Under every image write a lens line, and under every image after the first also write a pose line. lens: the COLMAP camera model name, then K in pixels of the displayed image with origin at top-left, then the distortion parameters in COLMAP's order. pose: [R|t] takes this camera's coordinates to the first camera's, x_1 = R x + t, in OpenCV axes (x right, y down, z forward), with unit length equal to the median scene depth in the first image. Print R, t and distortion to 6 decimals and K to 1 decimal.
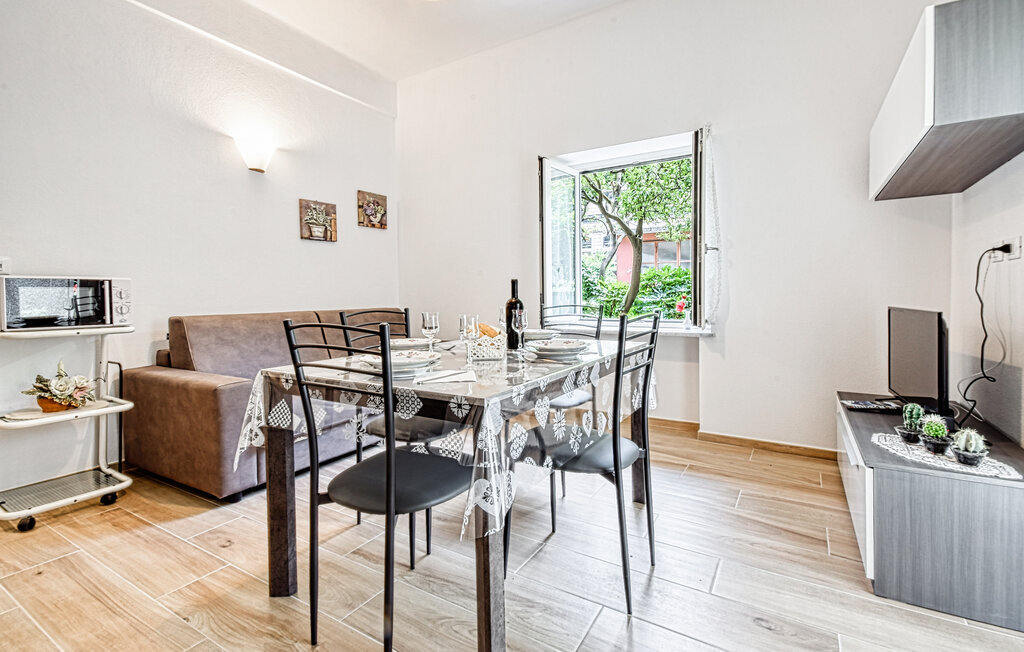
lens RADIAL K [[479.3, 0, 511.1], [0, 479.3, 329.0], [0, 0, 1]] dist [0.011198, -0.000193]
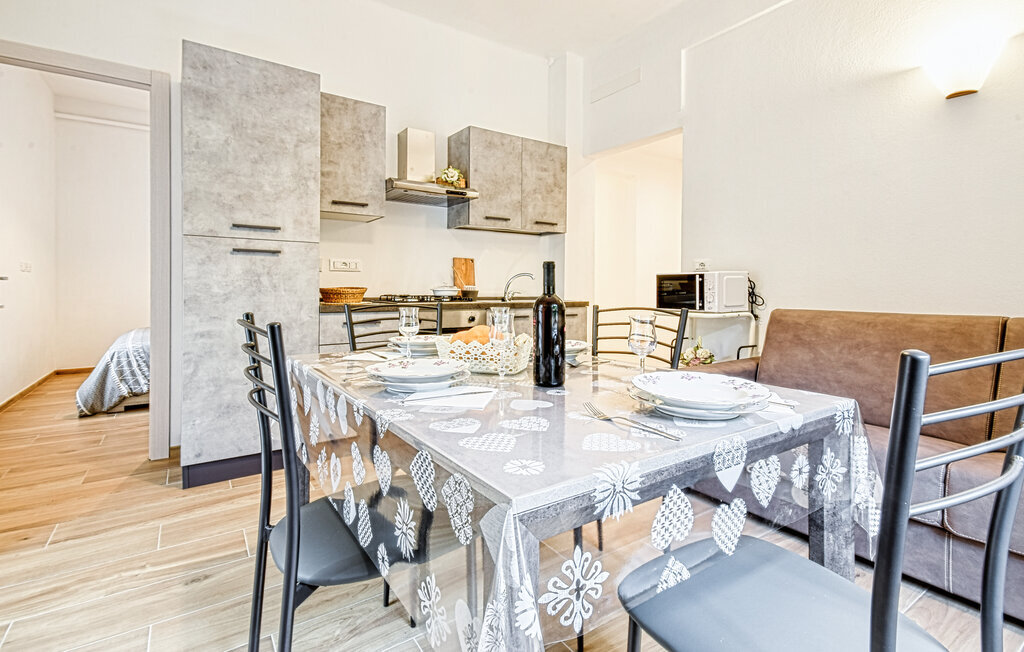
lens RADIAL K [[479.3, 0, 511.8], [0, 479.3, 320.8], [0, 0, 1]] dist [0.011198, -0.000193]
pose [[-0.406418, 0.072950, -0.910770, 0.378526], [-0.072909, 0.991040, 0.111914, -0.066433], [0.910774, 0.111887, -0.397458, 0.844715]]
